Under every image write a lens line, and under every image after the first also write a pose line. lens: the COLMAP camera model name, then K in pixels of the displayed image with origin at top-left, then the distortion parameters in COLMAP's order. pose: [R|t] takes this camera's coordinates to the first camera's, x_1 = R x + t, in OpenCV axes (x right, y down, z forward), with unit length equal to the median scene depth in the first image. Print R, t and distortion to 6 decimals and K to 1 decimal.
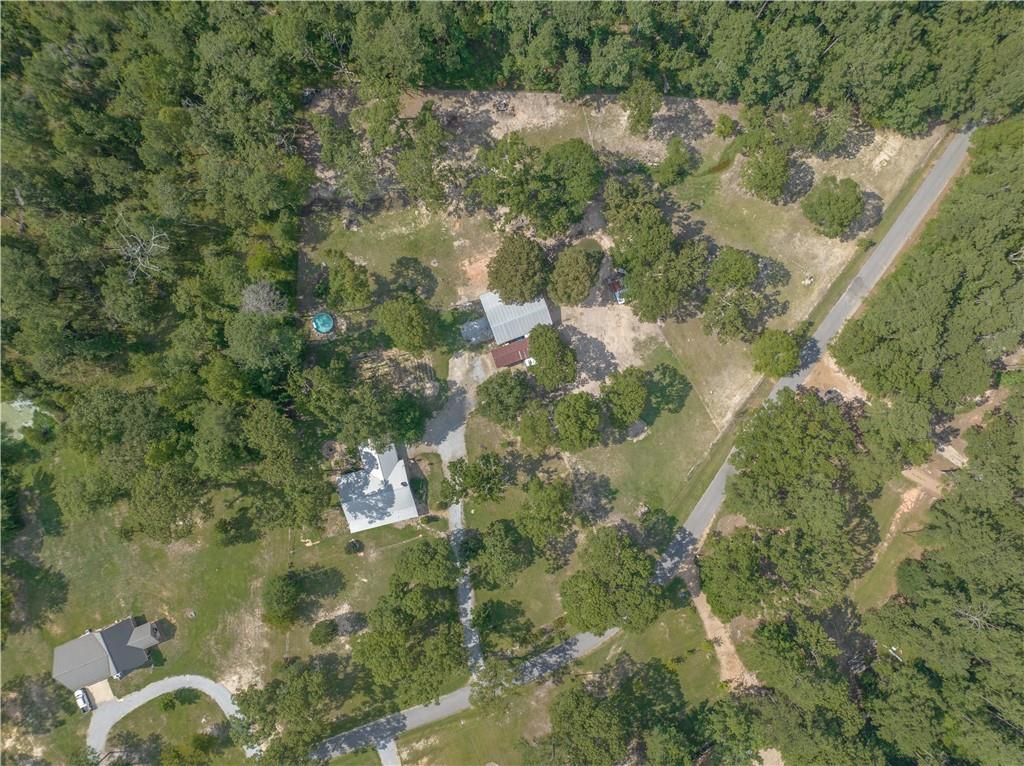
lens RADIAL K [[721.2, 0, 516.5], [0, 721.2, 385.9], [0, 0, 1]] dist [-0.061167, 0.037673]
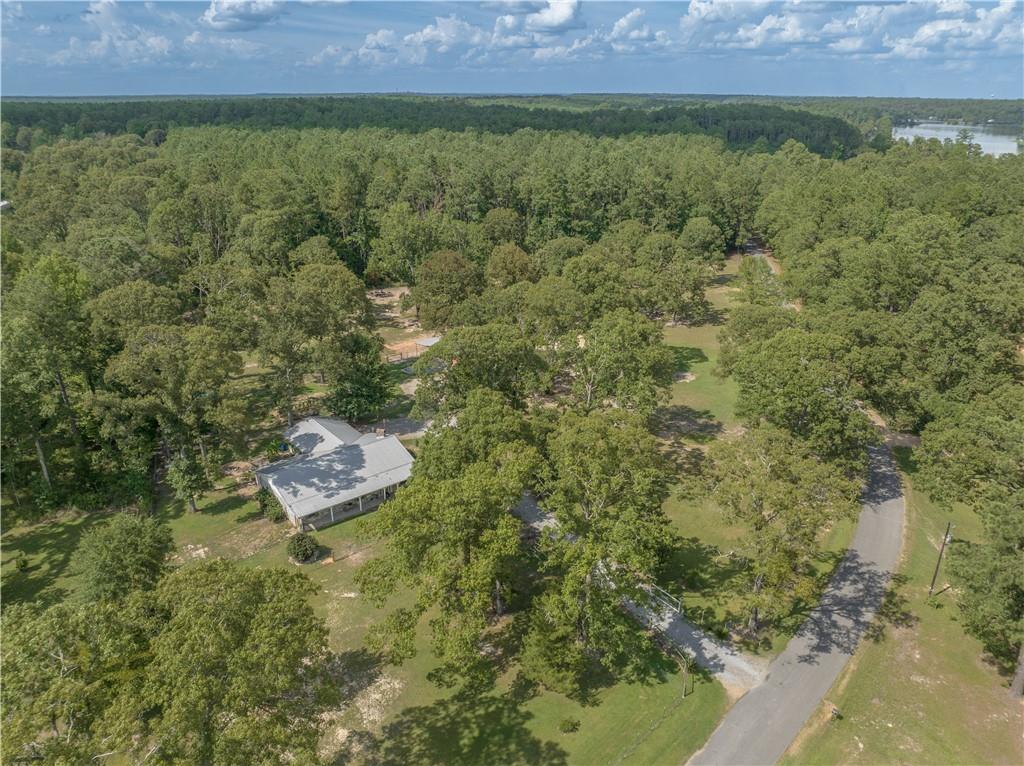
lens RADIAL K [[721.2, 0, 516.5], [0, 721.2, 385.9], [0, 0, 1]] dist [-0.061167, 0.037673]
pose [[0.912567, -0.172170, 0.370916, -0.249960], [0.408161, 0.327985, -0.851957, 0.613159], [0.025027, 0.928861, 0.369581, 0.750210]]
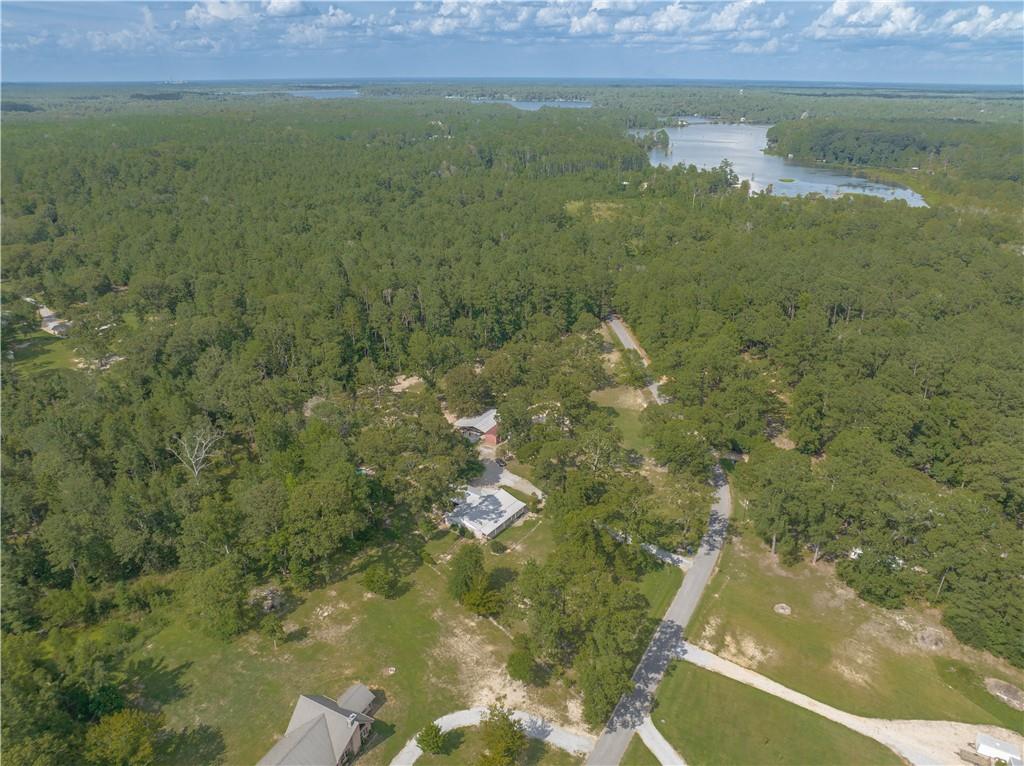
lens RADIAL K [[721.2, 0, 516.5], [0, 721.2, 385.9], [0, 0, 1]] dist [-0.061167, 0.037673]
pose [[0.759343, -0.270893, 0.591621, -0.730428], [0.650495, 0.293721, -0.700417, 0.866512], [0.015967, 0.916703, 0.399249, 0.401889]]
